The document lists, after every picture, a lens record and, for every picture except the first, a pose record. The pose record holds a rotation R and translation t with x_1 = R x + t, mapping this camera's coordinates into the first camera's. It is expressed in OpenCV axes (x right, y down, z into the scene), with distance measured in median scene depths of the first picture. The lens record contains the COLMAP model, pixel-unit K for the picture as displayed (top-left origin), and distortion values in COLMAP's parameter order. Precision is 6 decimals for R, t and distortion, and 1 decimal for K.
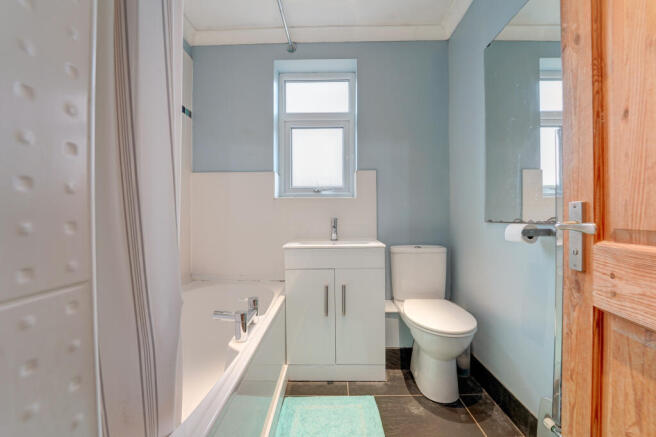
lens RADIAL K [[267.6, 0, 328.0], [0, 267.6, 218.5], [0, 0, 1]] dist [-0.026755, -0.000238]
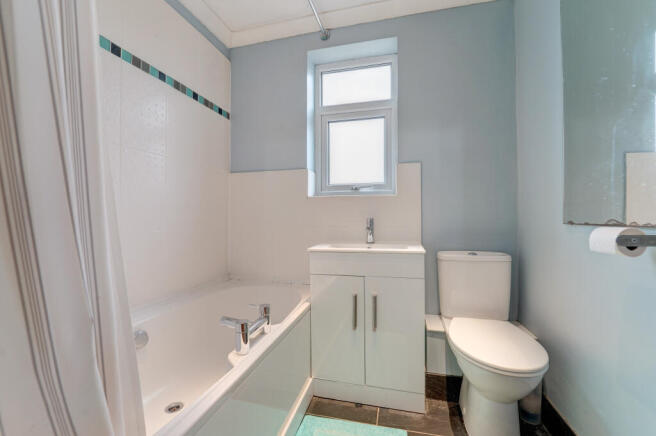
lens RADIAL K [[267.6, 0, 328.0], [0, 267.6, 218.0], [0, 0, 1]] dist [-0.026755, -0.000238]
pose [[0.972405, 0.001870, -0.233293, 0.104163], [-0.002202, 0.999997, -0.001161, -0.000915], [0.233290, 0.001643, 0.972406, 0.113056]]
